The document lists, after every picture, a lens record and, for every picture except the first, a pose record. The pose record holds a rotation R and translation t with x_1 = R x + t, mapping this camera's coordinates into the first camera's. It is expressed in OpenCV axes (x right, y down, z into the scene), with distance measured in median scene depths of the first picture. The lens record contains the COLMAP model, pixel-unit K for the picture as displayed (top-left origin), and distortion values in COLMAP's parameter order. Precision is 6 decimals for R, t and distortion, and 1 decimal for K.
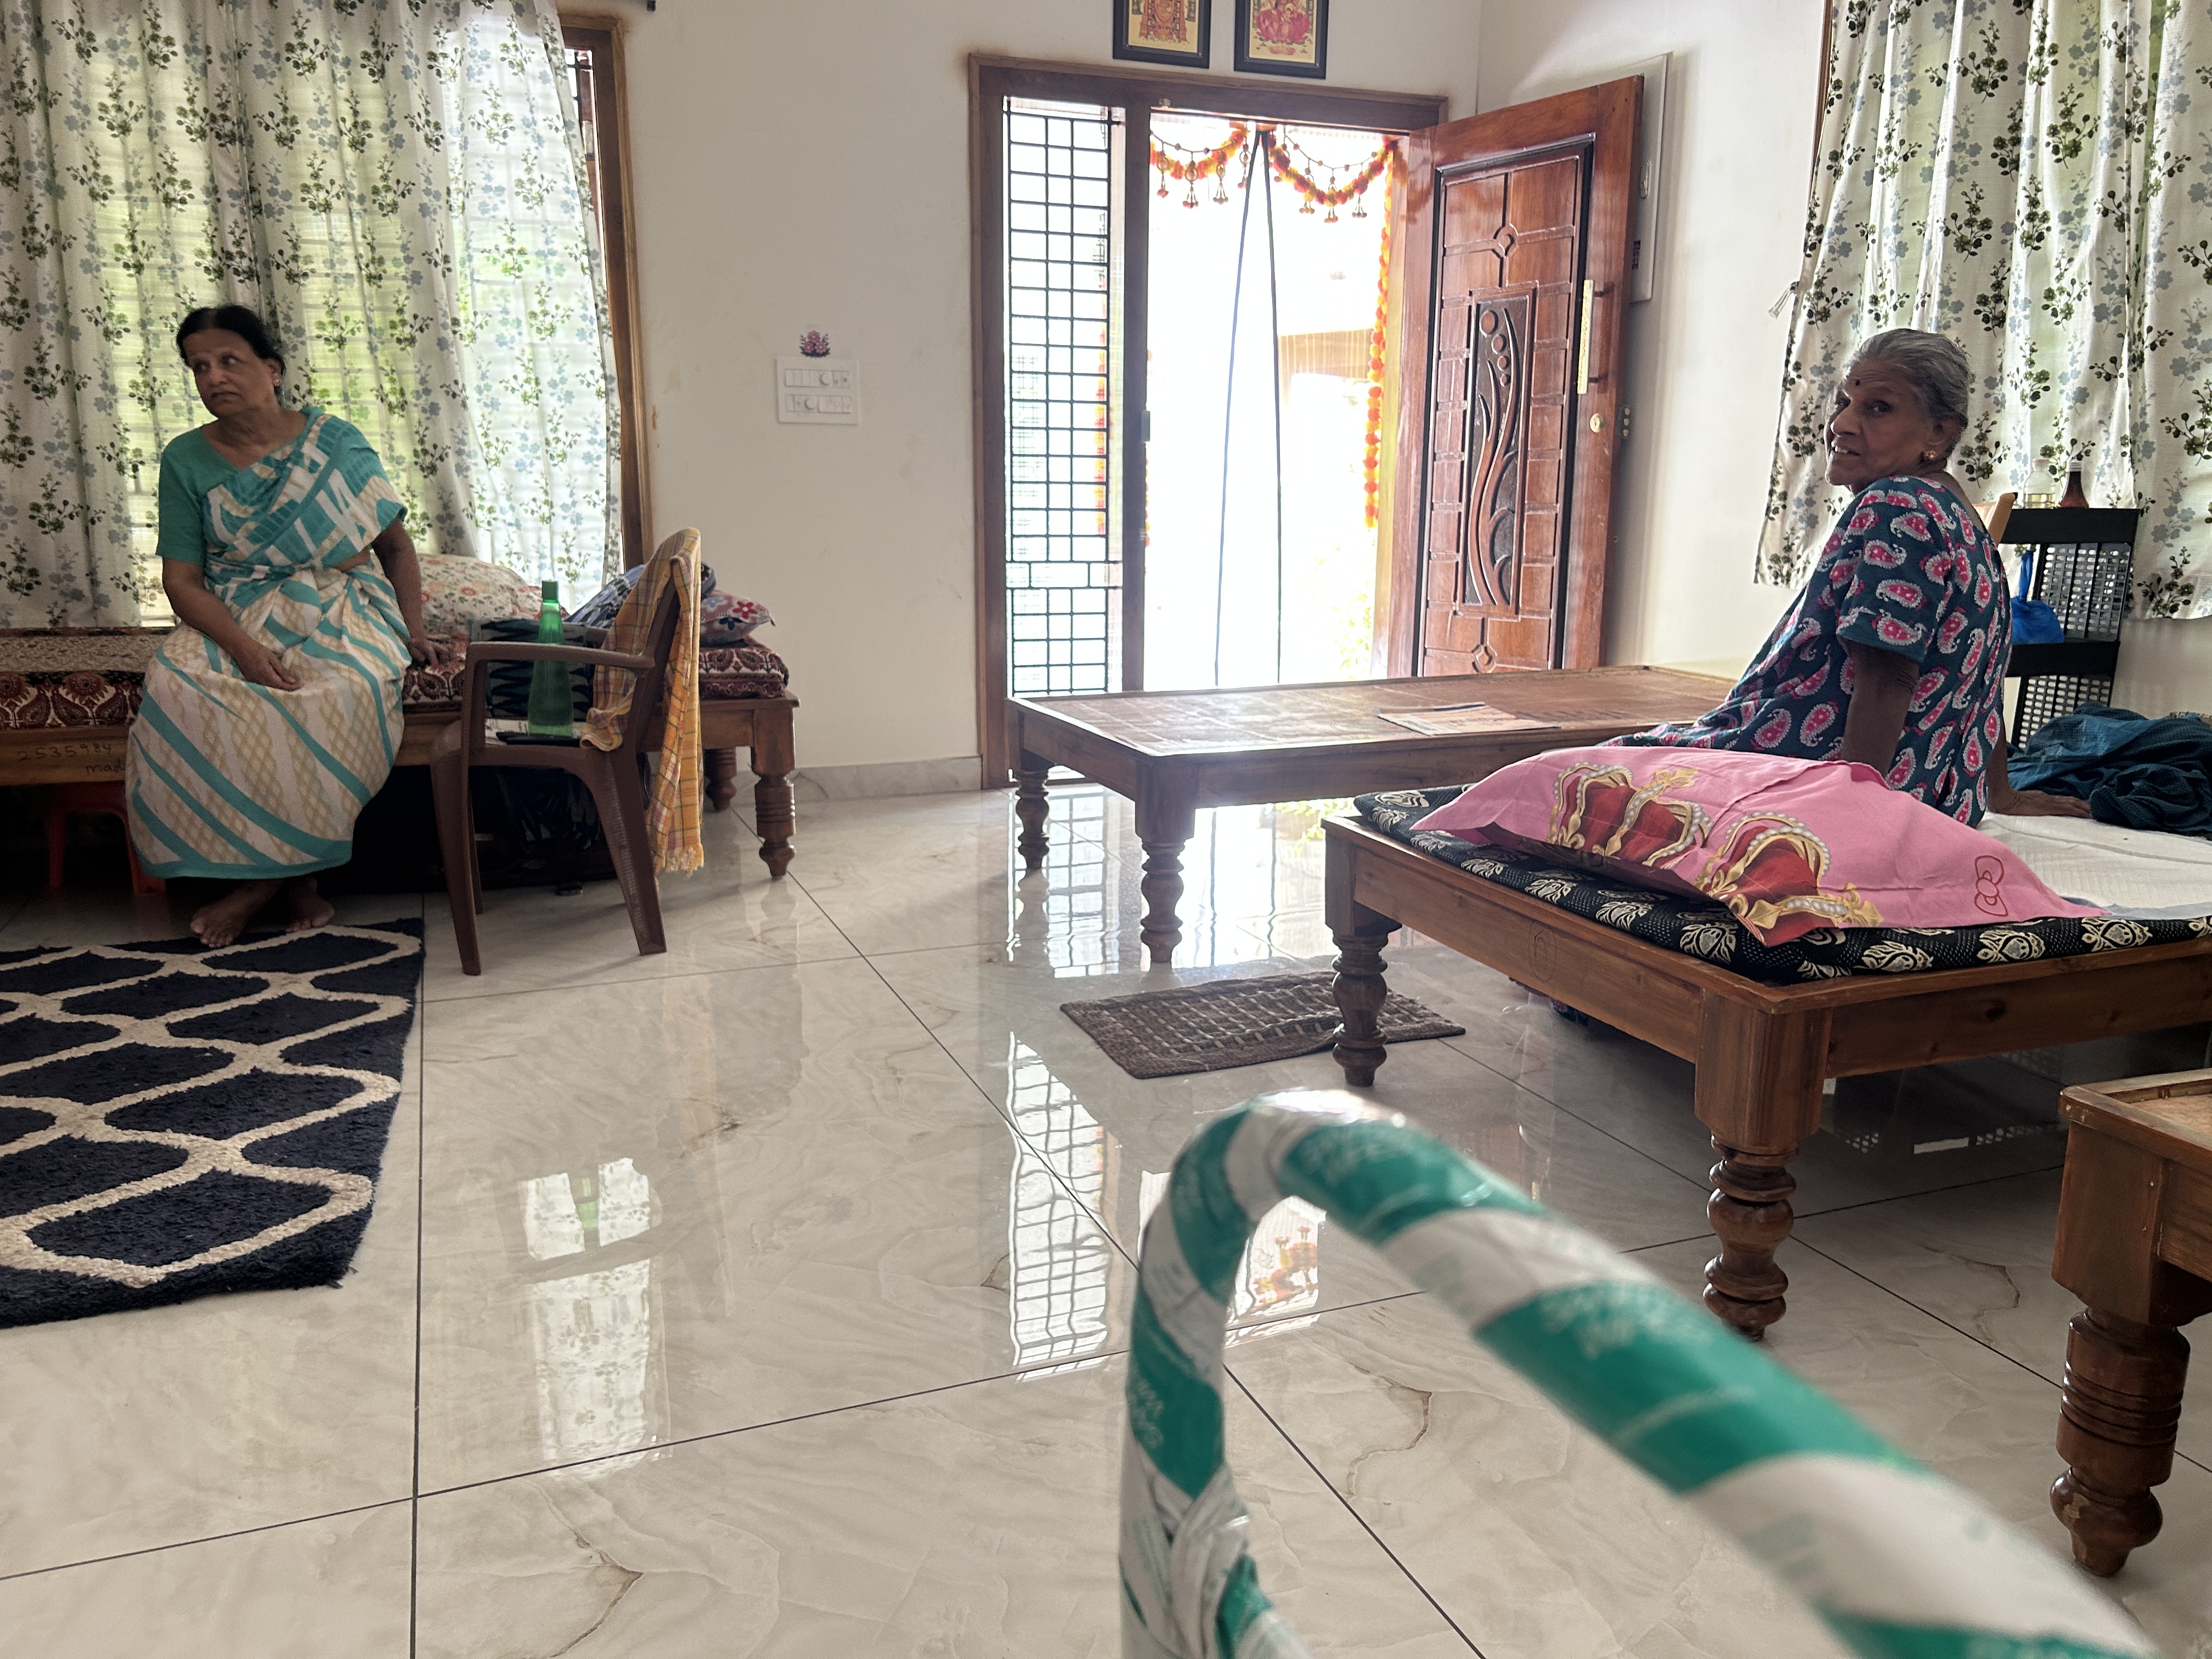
lens RADIAL K [[1699.6, 0, 1106.0], [0, 1699.6, 829.5], [0, 0, 1]] dist [0.002068, 0.007432]
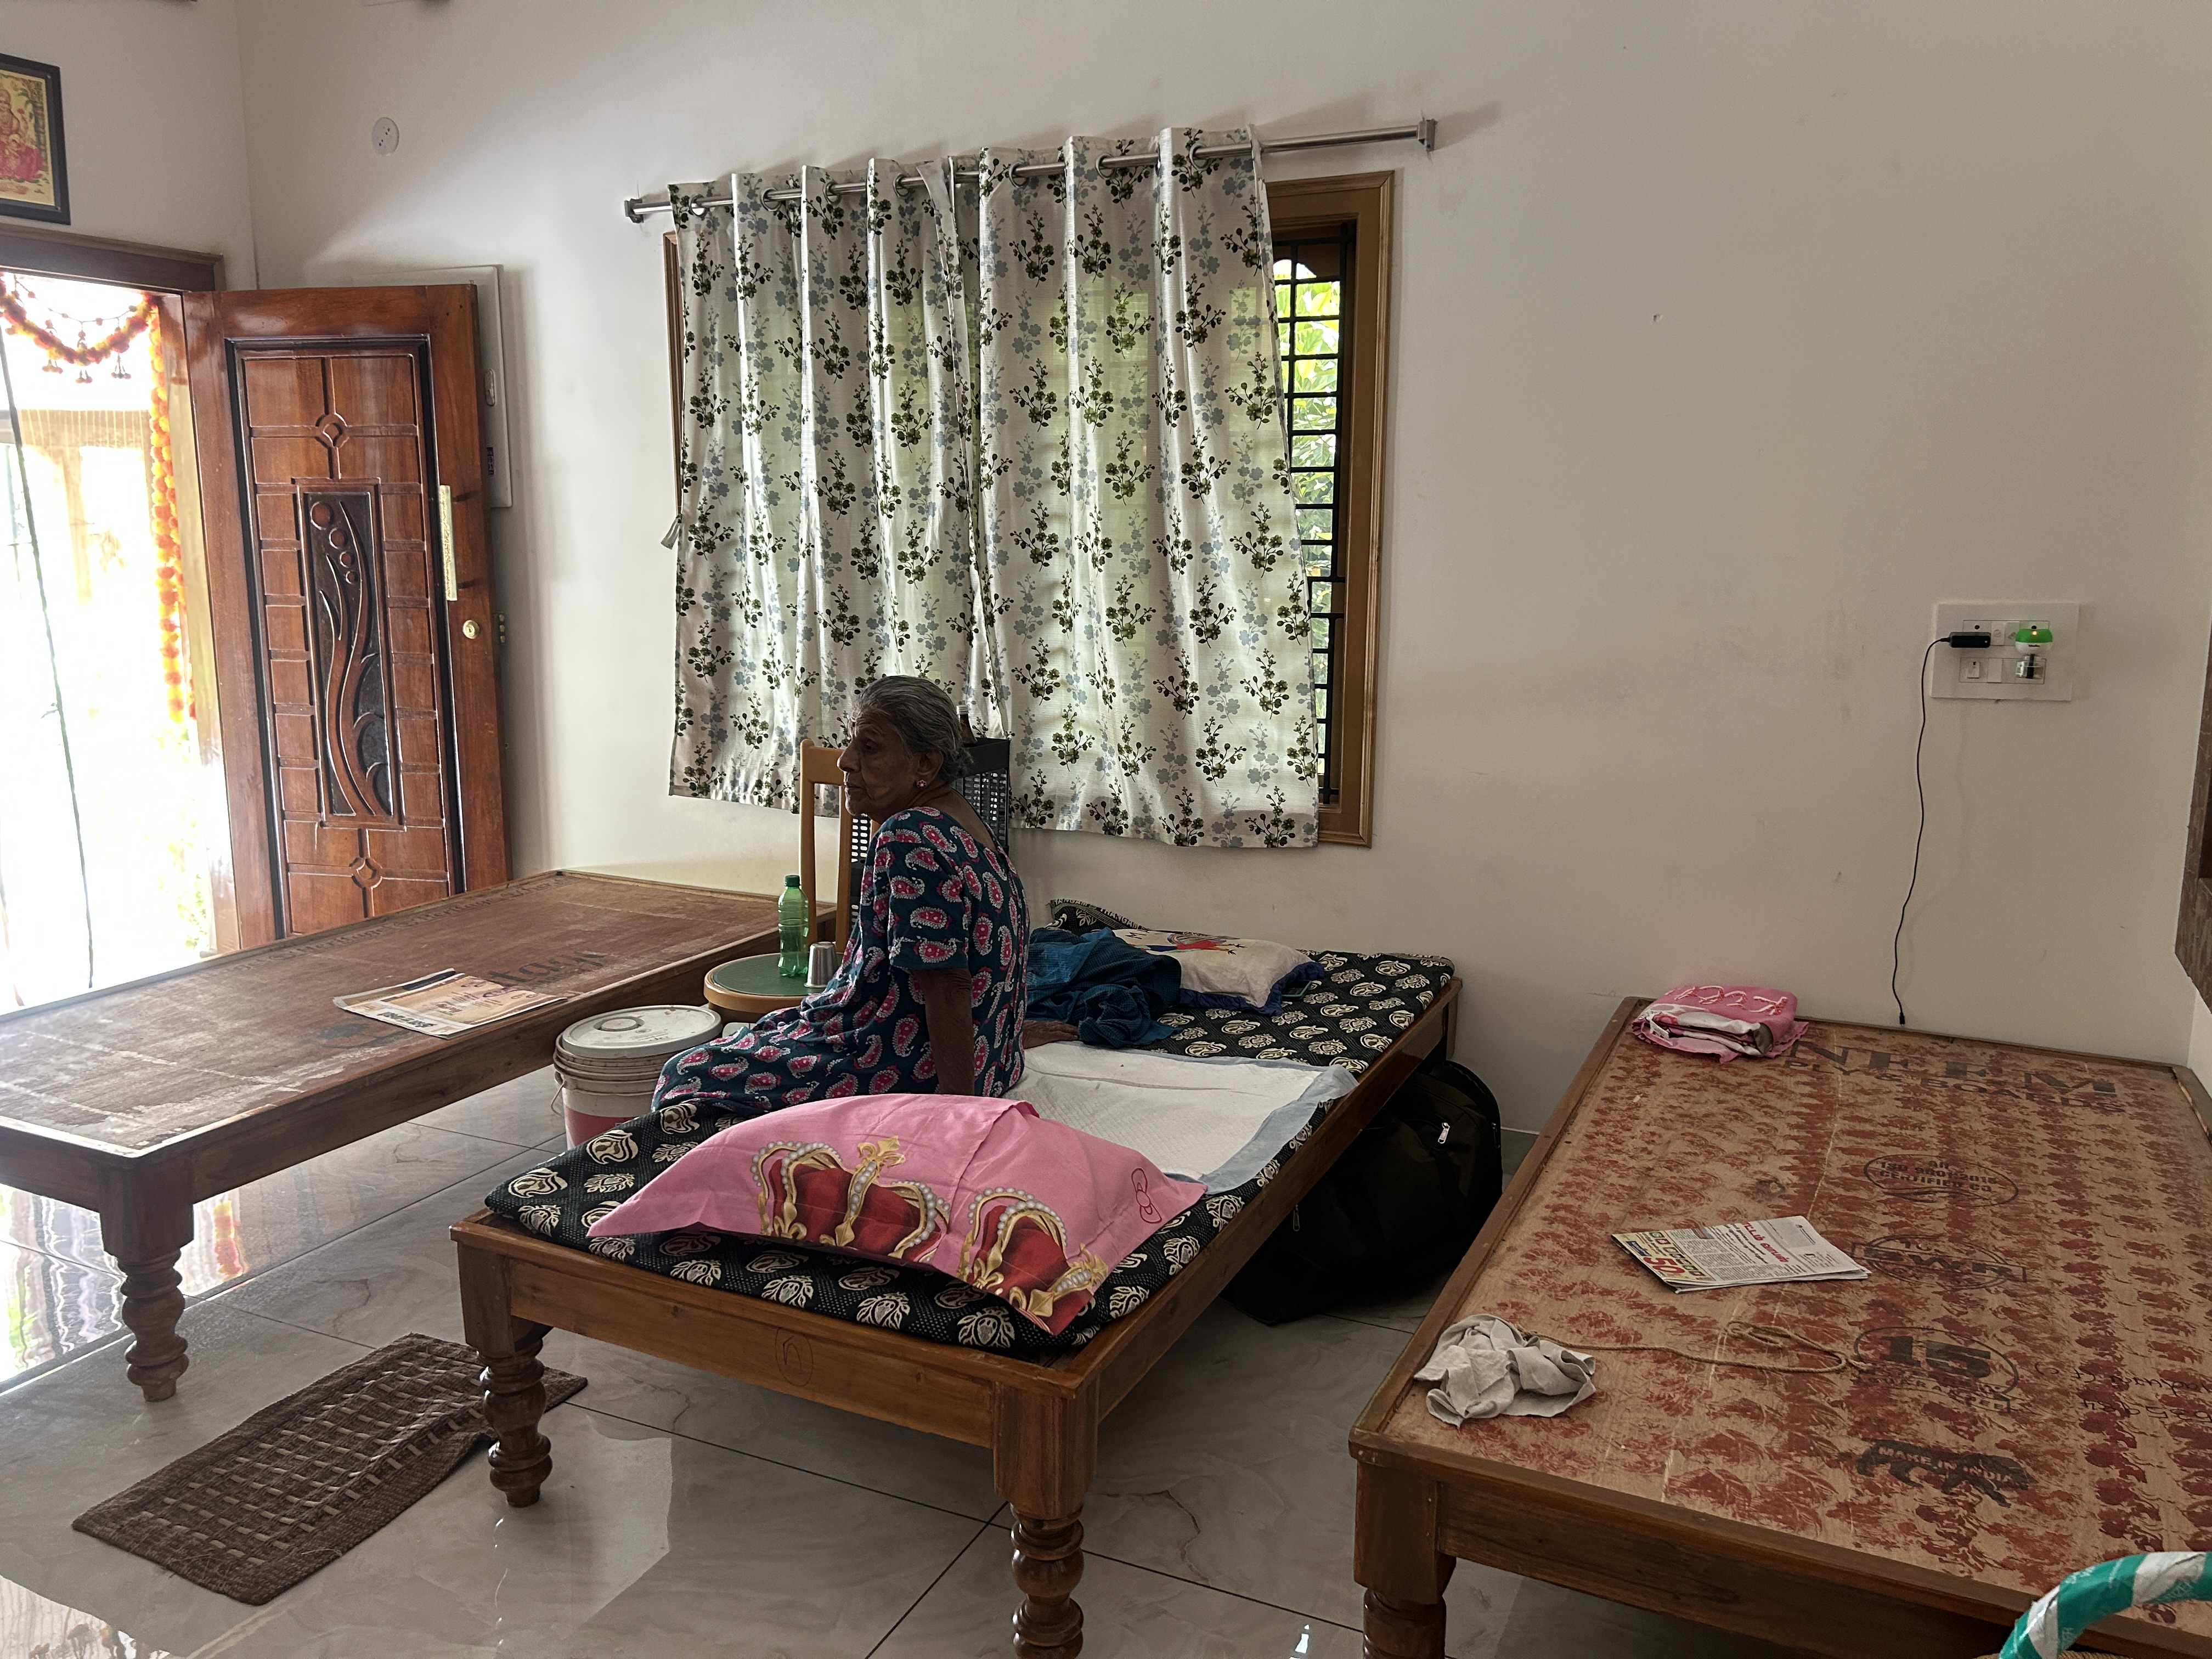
lens RADIAL K [[1659.5, 0, 1106.0], [0, 1659.5, 829.5], [0, 0, 1]] dist [0.046955, 0.004515]
pose [[0.734278, -0.118940, 0.668348, -0.136022], [0.136012, 0.990344, 0.026813, -0.141526], [-0.665084, 0.071215, 0.743365, 0.076415]]
